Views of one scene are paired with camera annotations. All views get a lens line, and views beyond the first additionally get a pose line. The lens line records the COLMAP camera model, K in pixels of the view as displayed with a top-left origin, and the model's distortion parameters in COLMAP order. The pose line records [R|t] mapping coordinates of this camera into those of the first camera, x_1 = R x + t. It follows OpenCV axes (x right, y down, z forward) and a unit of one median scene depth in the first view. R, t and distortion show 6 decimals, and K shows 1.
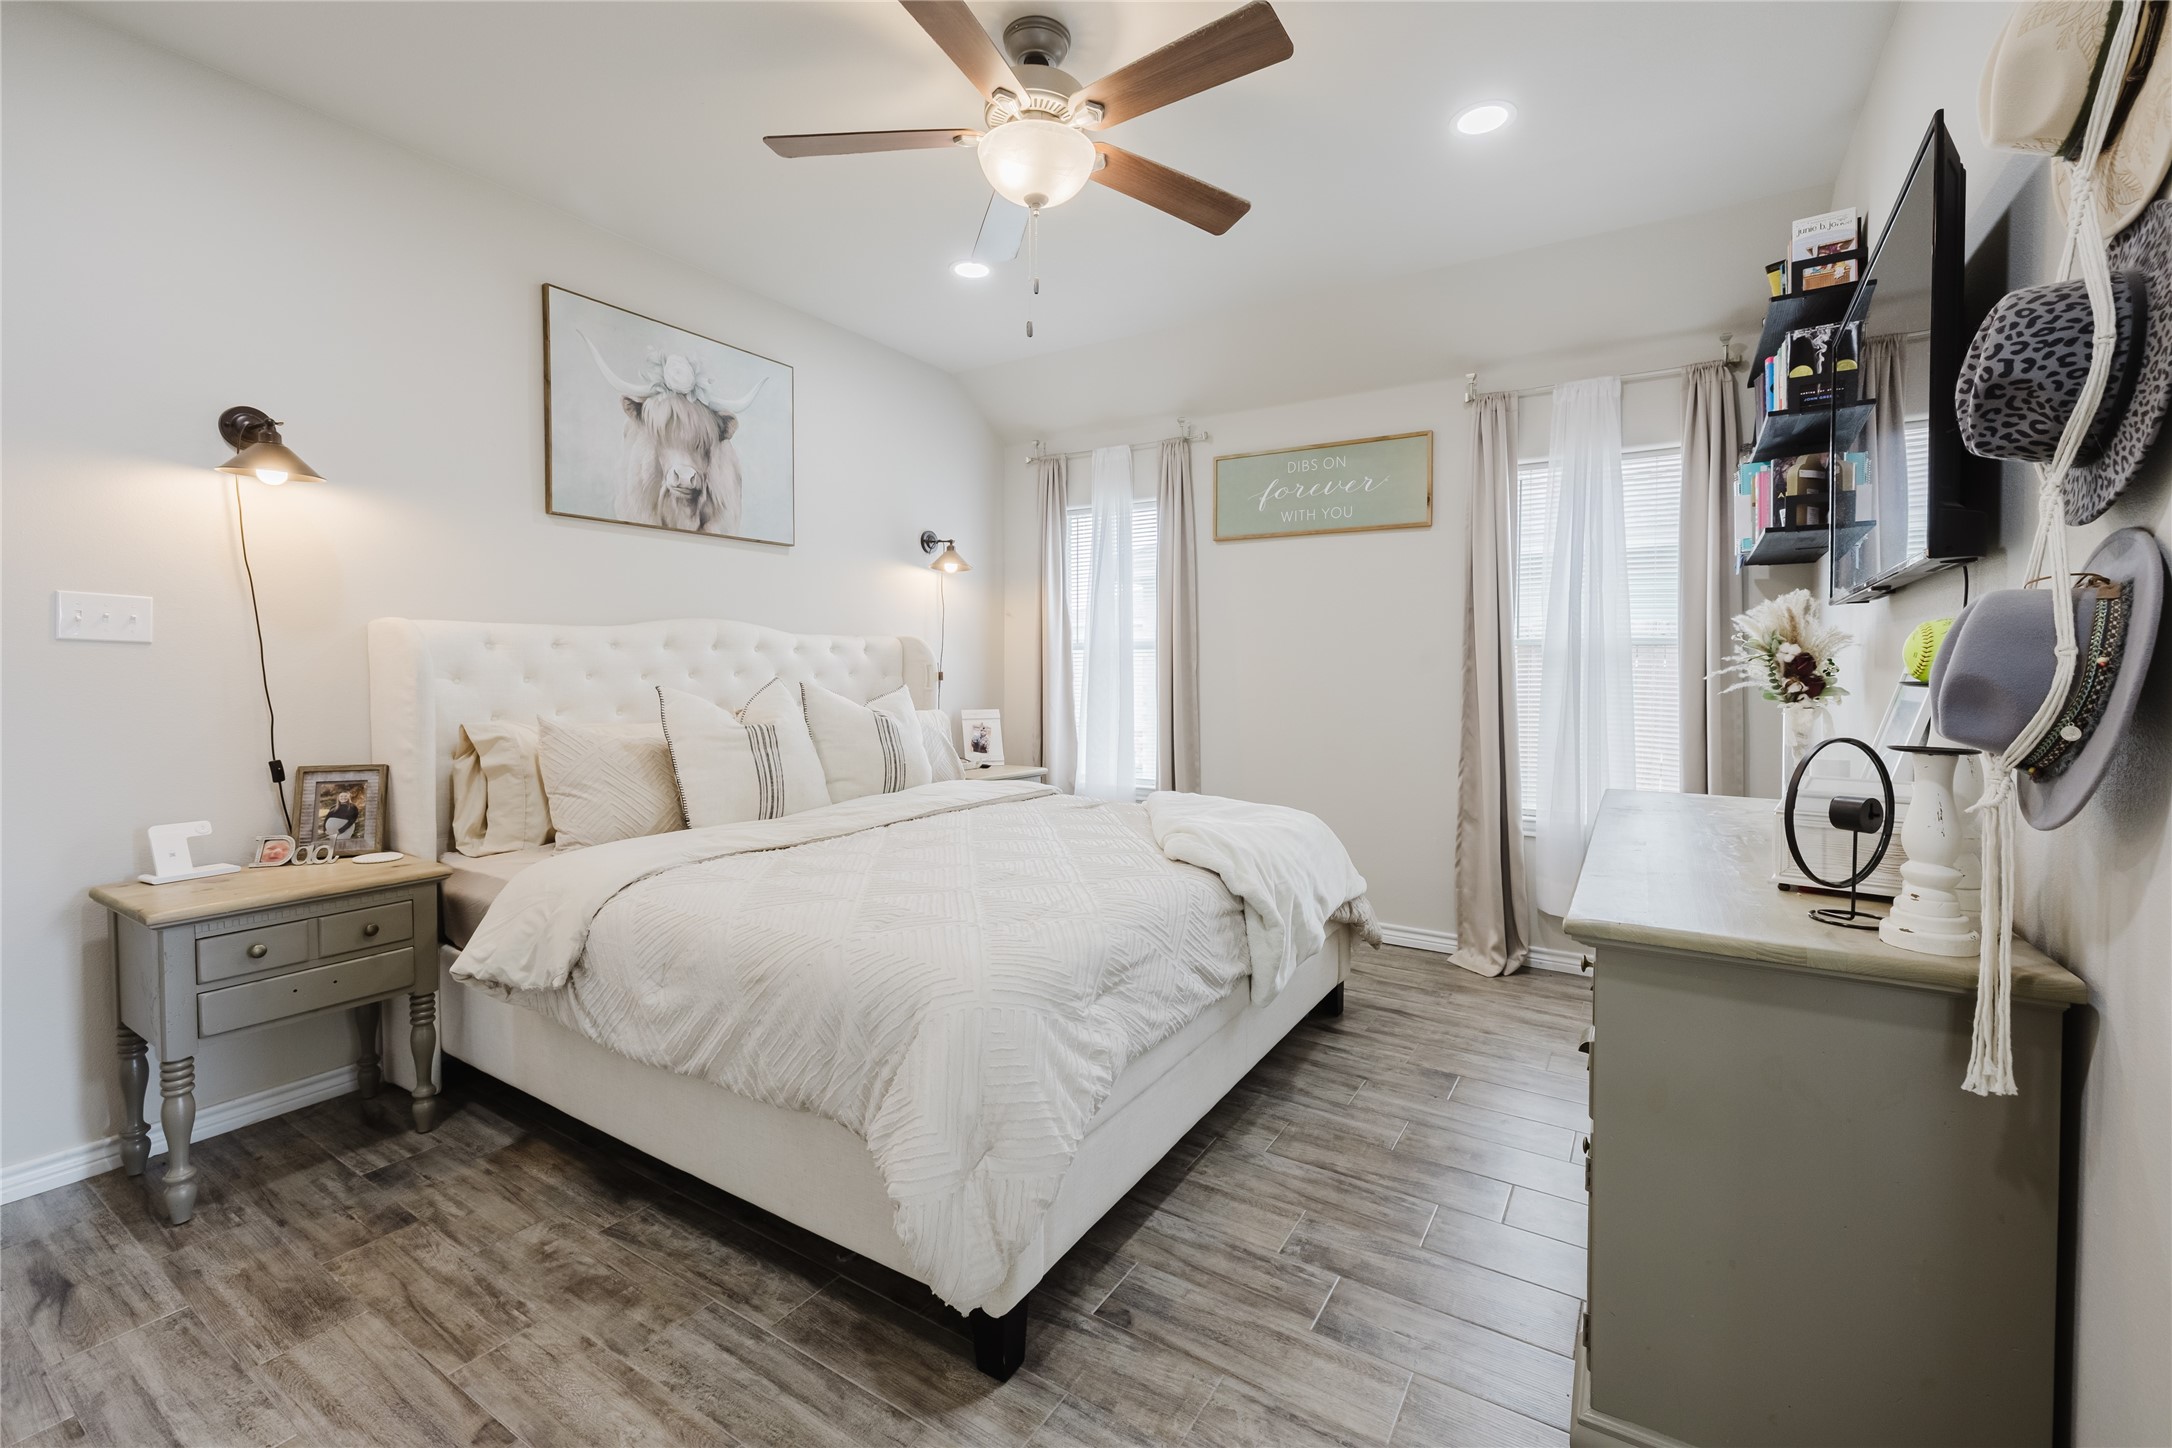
lens RADIAL K [[914.4, 0, 1125.7], [0, 914.4, 677.9], [0, 0, 1]] dist [-0.001590, 0.000082]
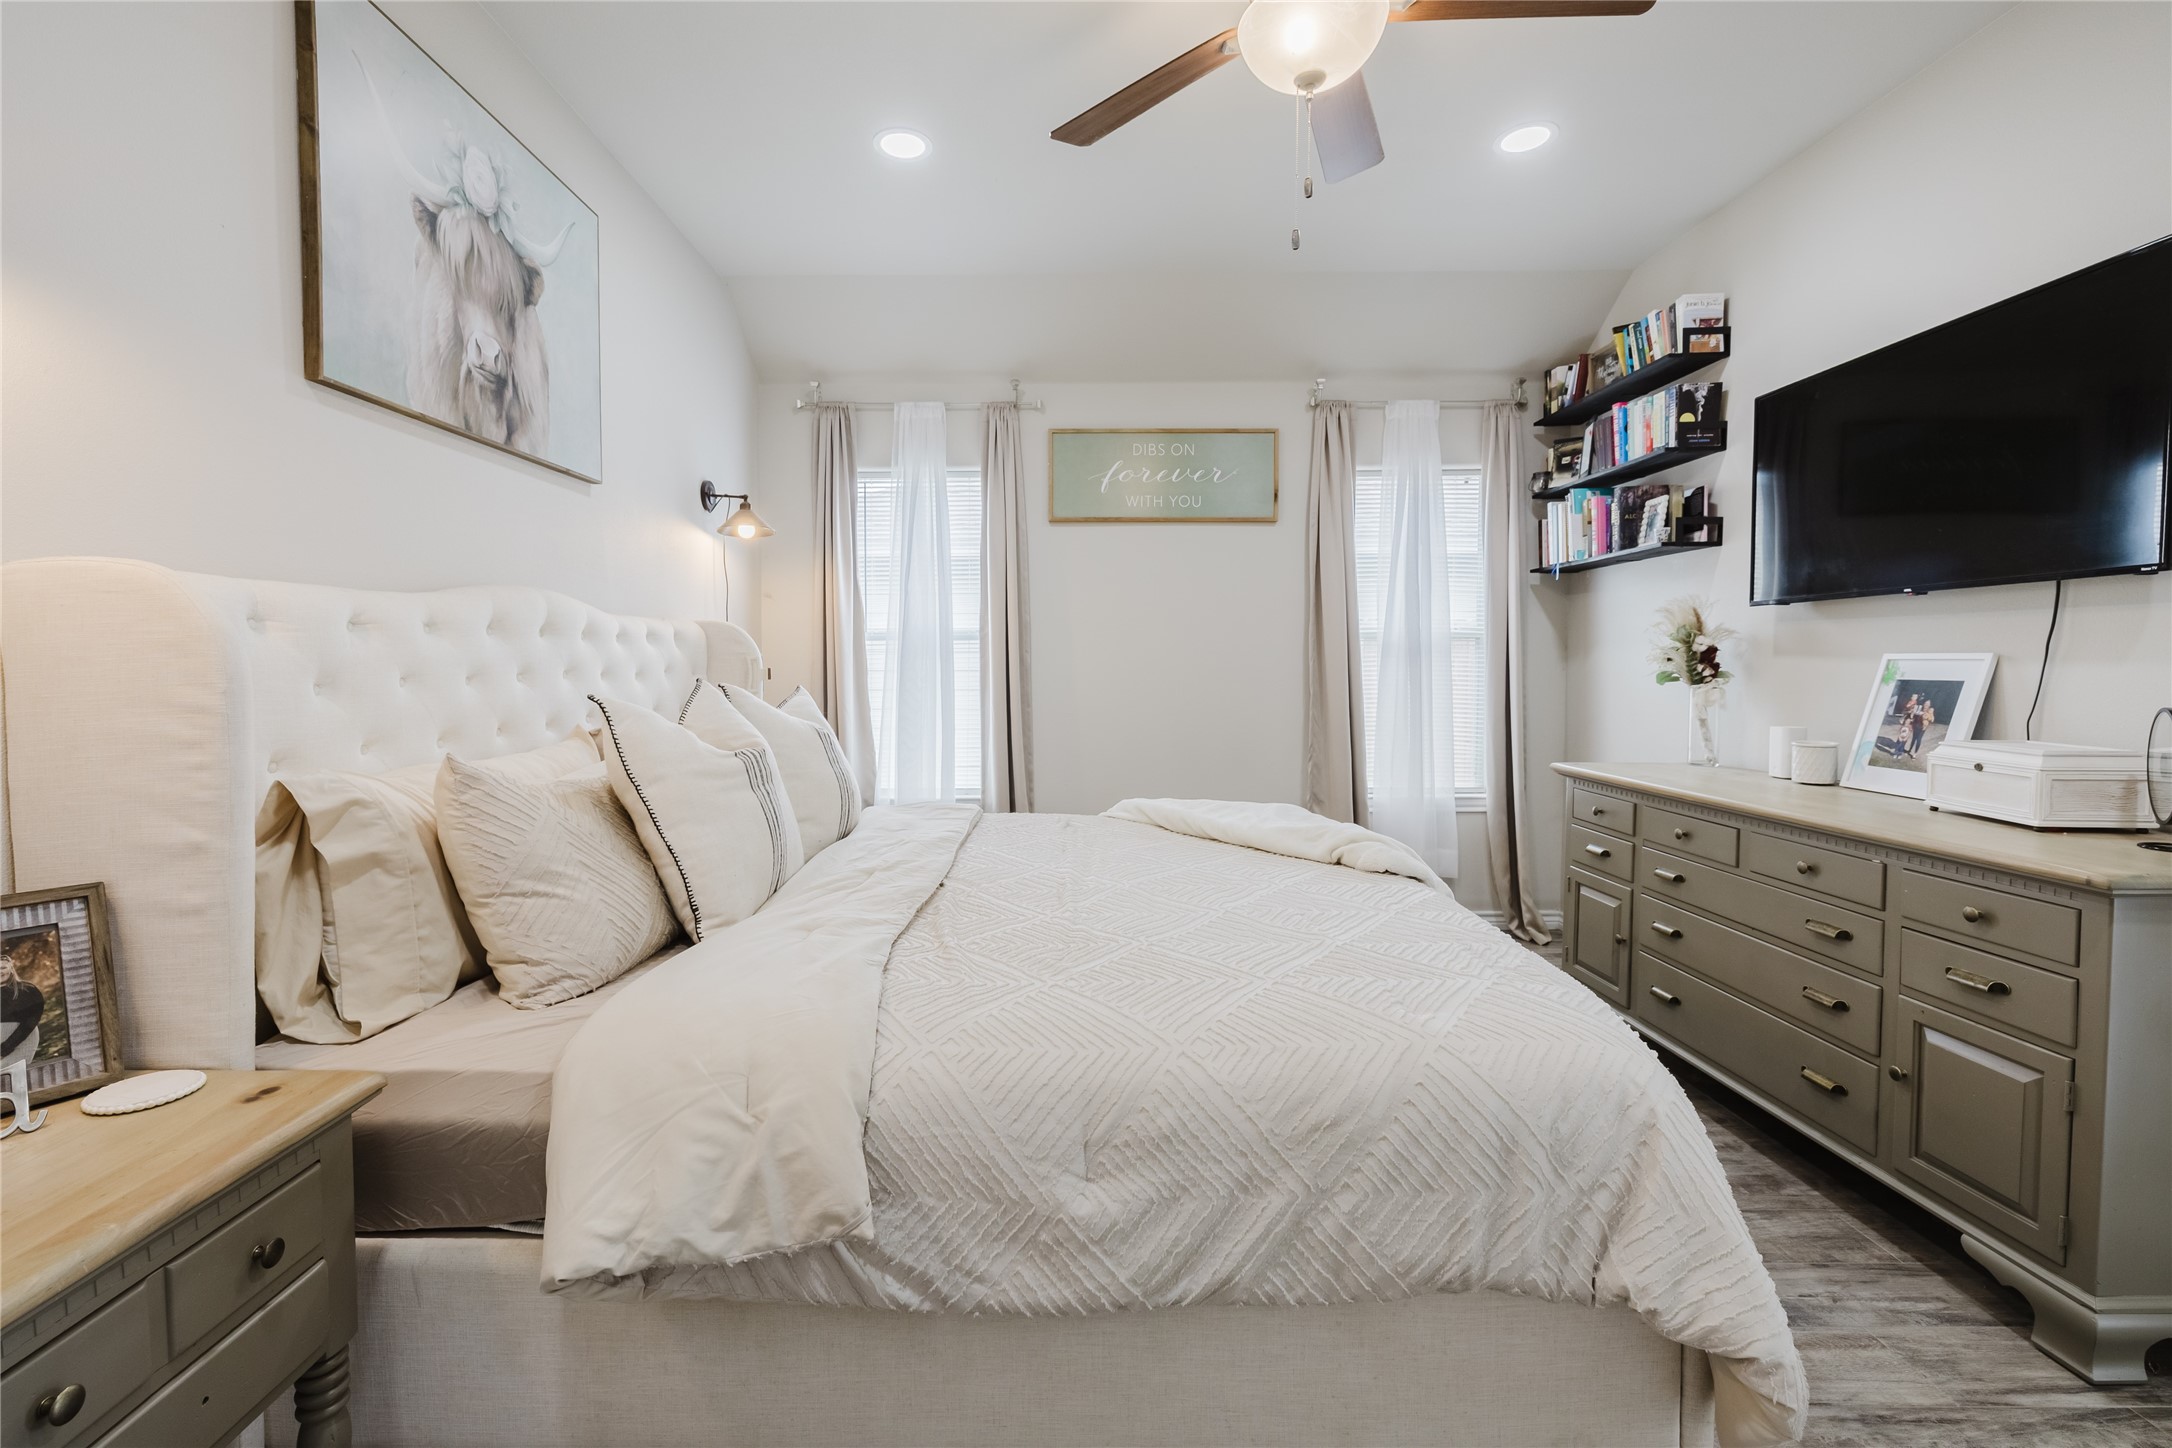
lens RADIAL K [[914.4, 0, 1059.3], [0, 914.4, 685.3], [0, 0, 1]] dist [-0.001590, 0.000082]
pose [[0.856762, -0.020340, 0.515311, -0.470342], [0.013051, 0.999757, 0.017762, -0.003445], [-0.515547, -0.008492, 0.856819, 0.273879]]
